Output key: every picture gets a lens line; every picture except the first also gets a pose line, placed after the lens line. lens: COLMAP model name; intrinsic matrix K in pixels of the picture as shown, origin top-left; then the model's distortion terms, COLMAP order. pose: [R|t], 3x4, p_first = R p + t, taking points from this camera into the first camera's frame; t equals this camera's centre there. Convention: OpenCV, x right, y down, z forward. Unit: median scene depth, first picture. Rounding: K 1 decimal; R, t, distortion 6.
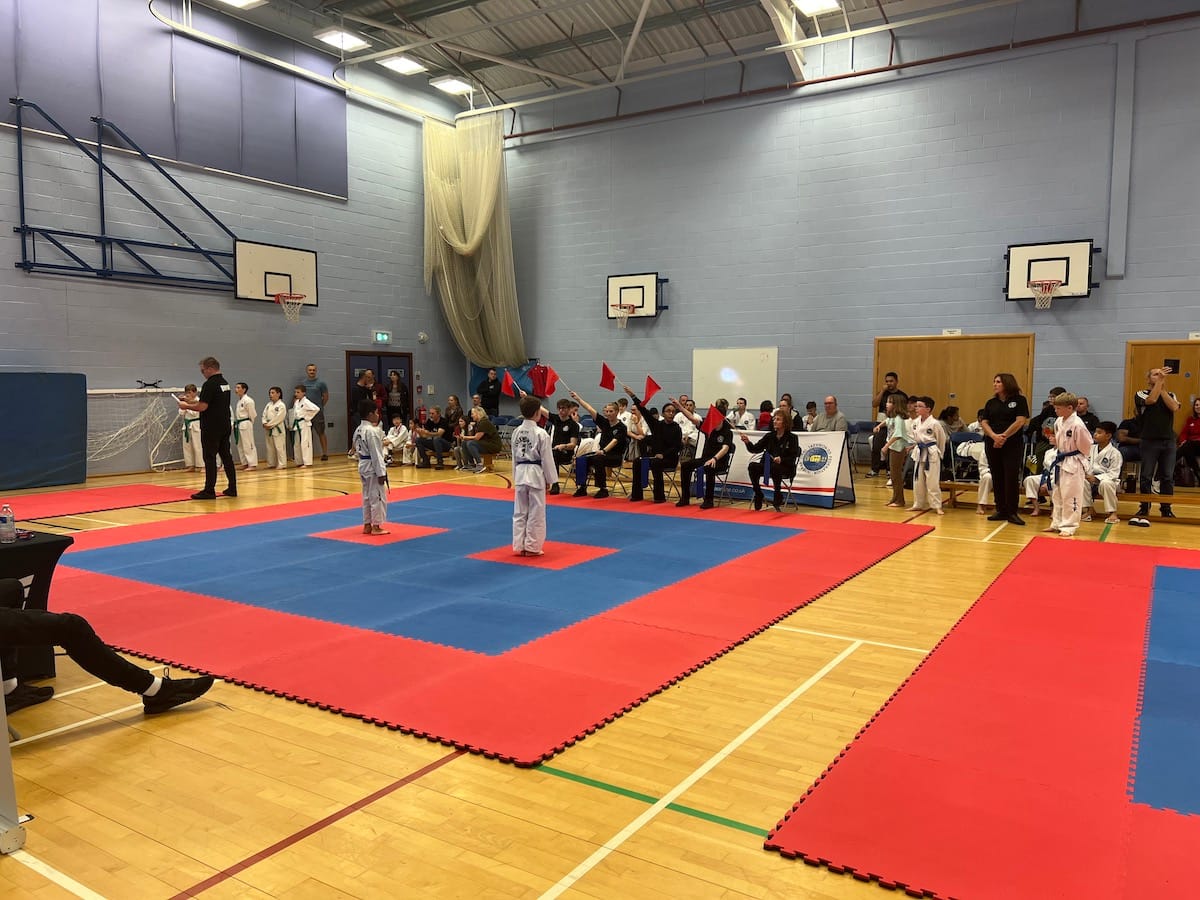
lens RADIAL K [[896.2, 0, 595.1], [0, 896.2, 452.4], [0, 0, 1]] dist [0.080632, -0.100239]
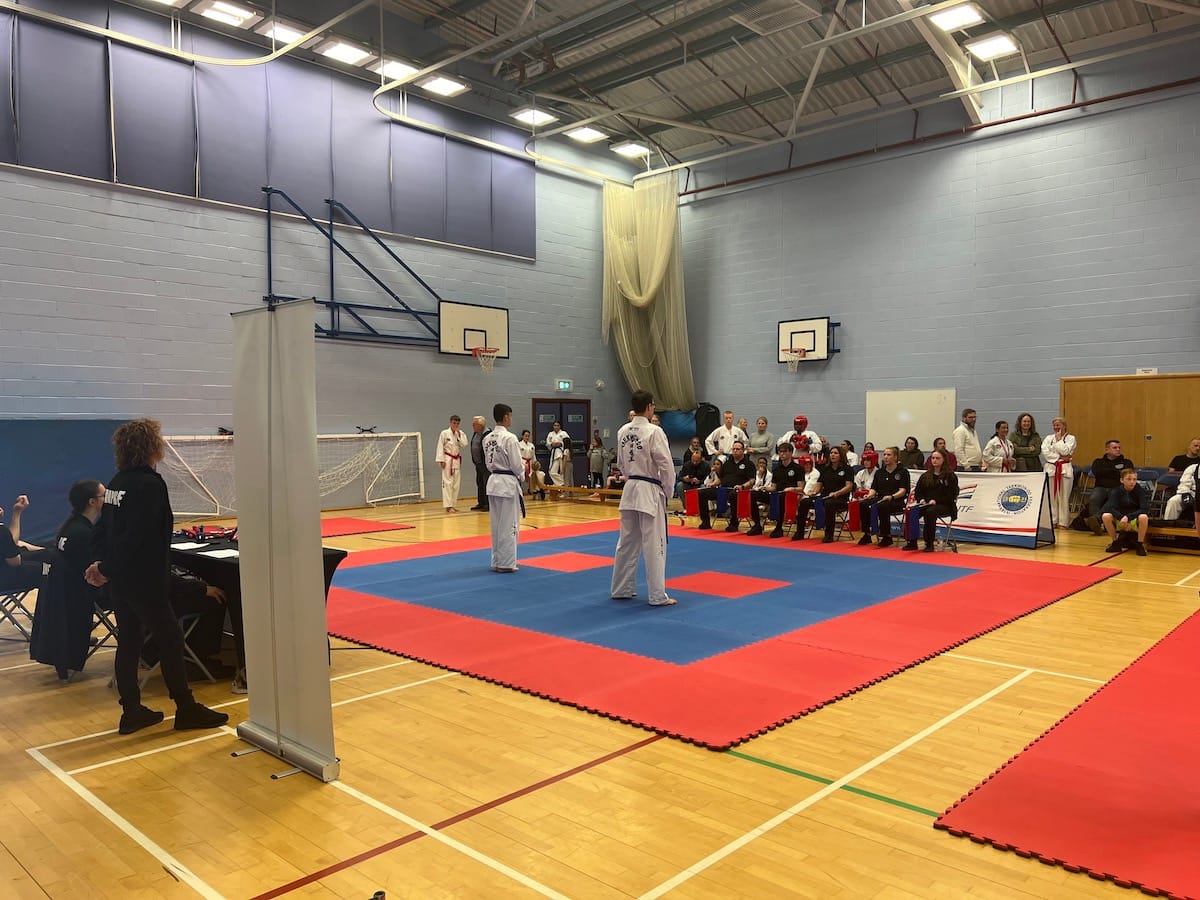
lens RADIAL K [[903.5, 0, 598.5], [0, 903.5, 457.6], [0, 0, 1]] dist [0.087110, -0.097912]
pose [[0.984095, 0.000659, -0.177644, -0.004884], [-0.008300, 0.999072, -0.042271, 0.005033], [0.177451, 0.043073, 0.983187, -0.060279]]
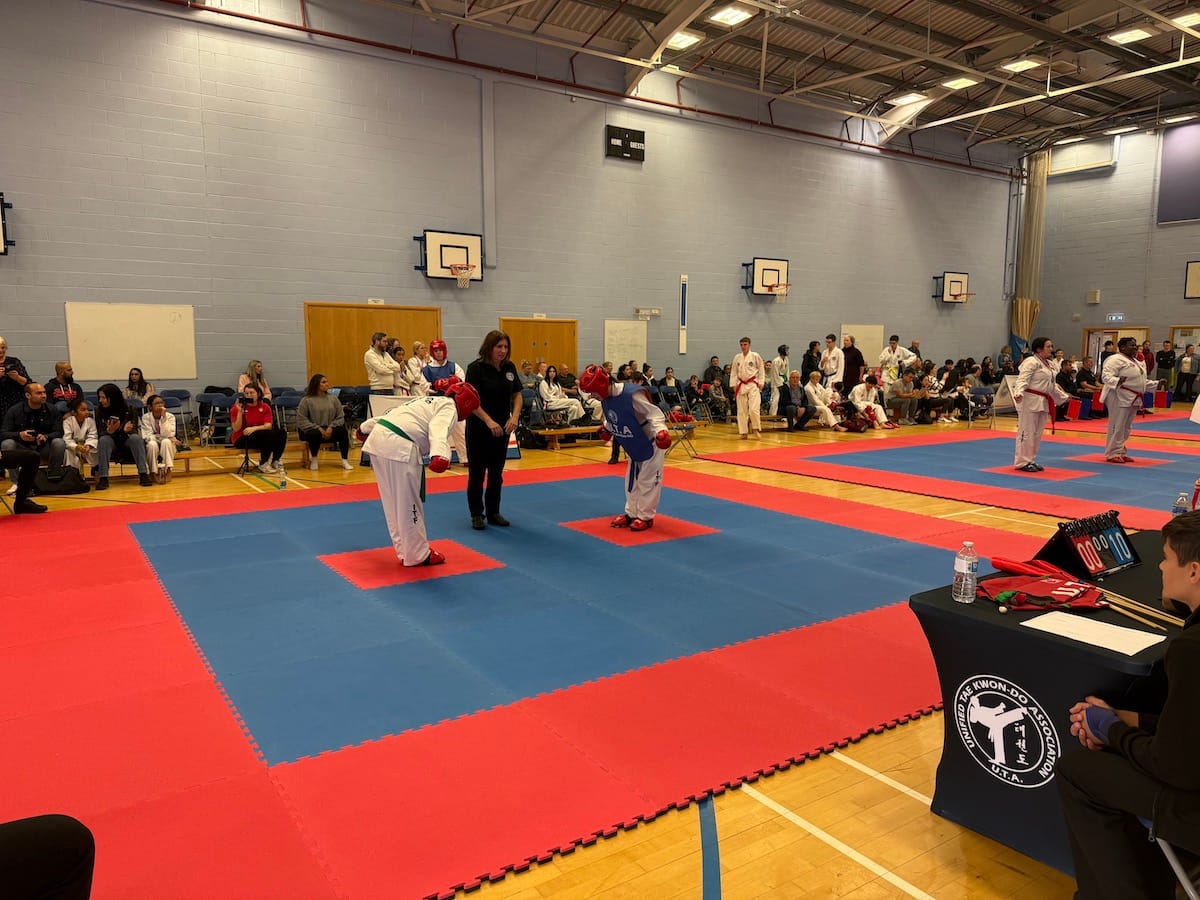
lens RADIAL K [[881.0, 0, 631.4], [0, 881.0, 471.3], [0, 0, 1]] dist [0.097194, -0.121082]
pose [[0.353381, -0.131926, 0.926130, -0.545873], [0.073259, 0.990868, 0.113195, -0.029057], [-0.932607, 0.027846, 0.359818, 0.340919]]
